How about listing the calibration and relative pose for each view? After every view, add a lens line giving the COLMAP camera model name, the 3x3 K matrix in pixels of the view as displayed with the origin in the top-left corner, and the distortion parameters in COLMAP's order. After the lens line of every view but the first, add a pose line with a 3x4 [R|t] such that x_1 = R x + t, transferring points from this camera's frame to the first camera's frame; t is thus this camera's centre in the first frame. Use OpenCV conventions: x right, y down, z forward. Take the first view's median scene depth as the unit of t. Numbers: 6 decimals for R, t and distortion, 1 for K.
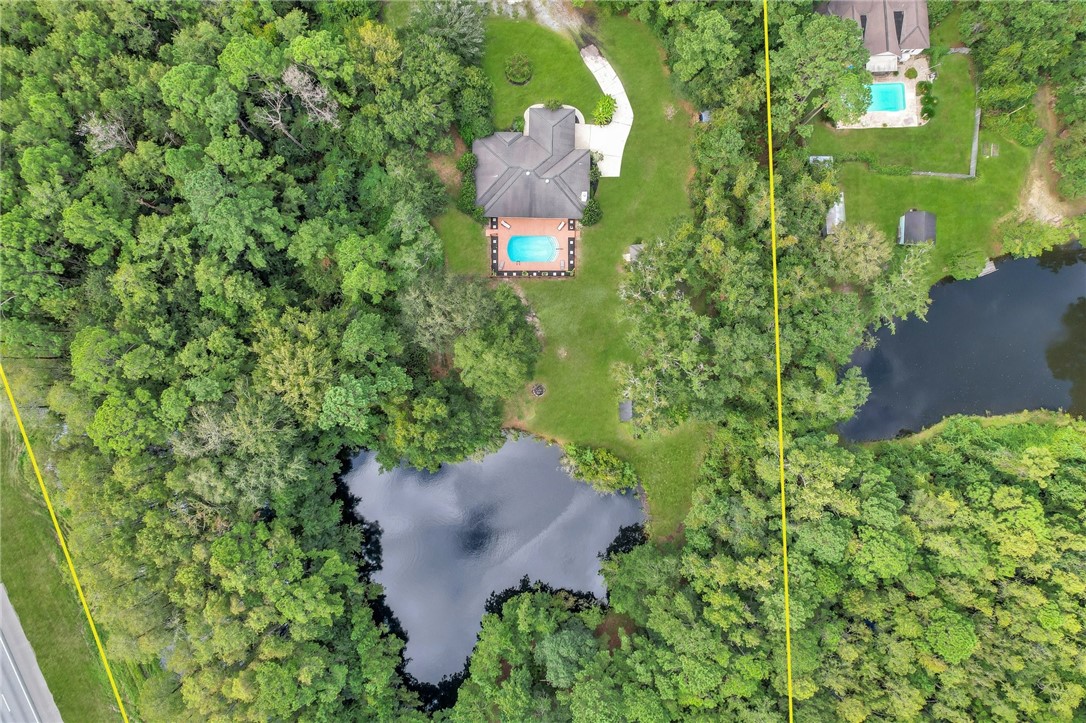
lens RADIAL K [[694.7, 0, 547.9], [0, 694.7, 359.0], [0, 0, 1]] dist [-0.086601, 0.082782]
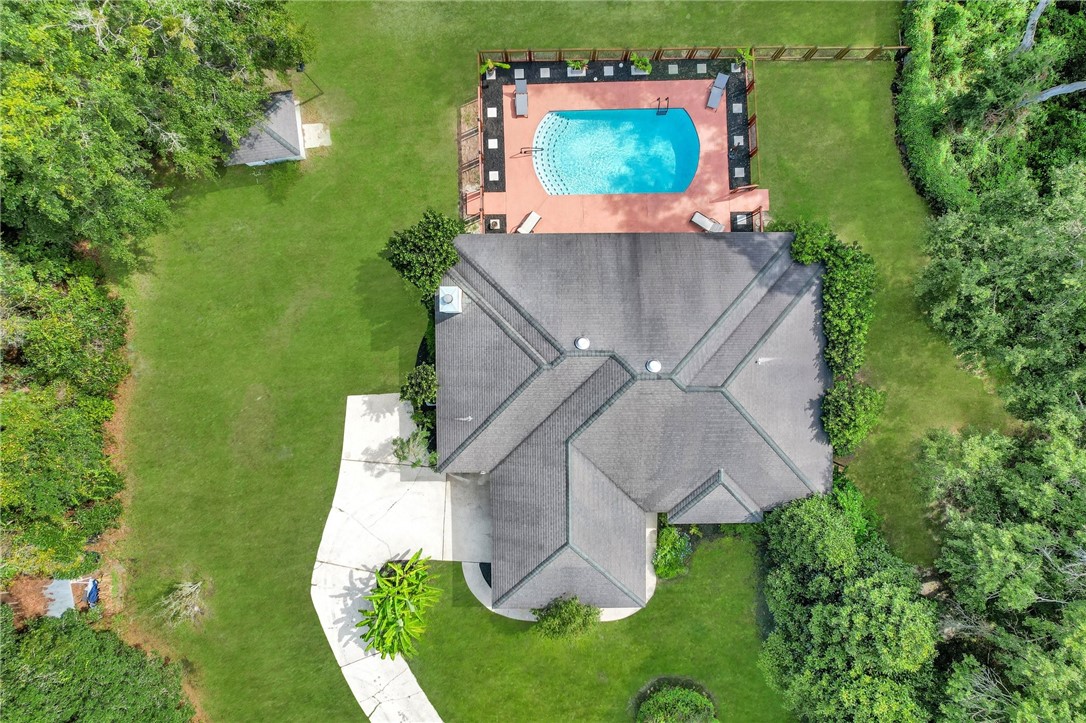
lens RADIAL K [[694.7, 0, 547.9], [0, 694.7, 359.0], [0, 0, 1]] dist [-0.086601, 0.082782]
pose [[-0.999120, 0.023140, -0.034994, 0.022729], [-0.022902, -0.999712, -0.007180, -0.249990], [-0.035150, -0.006372, 0.999362, 0.690562]]
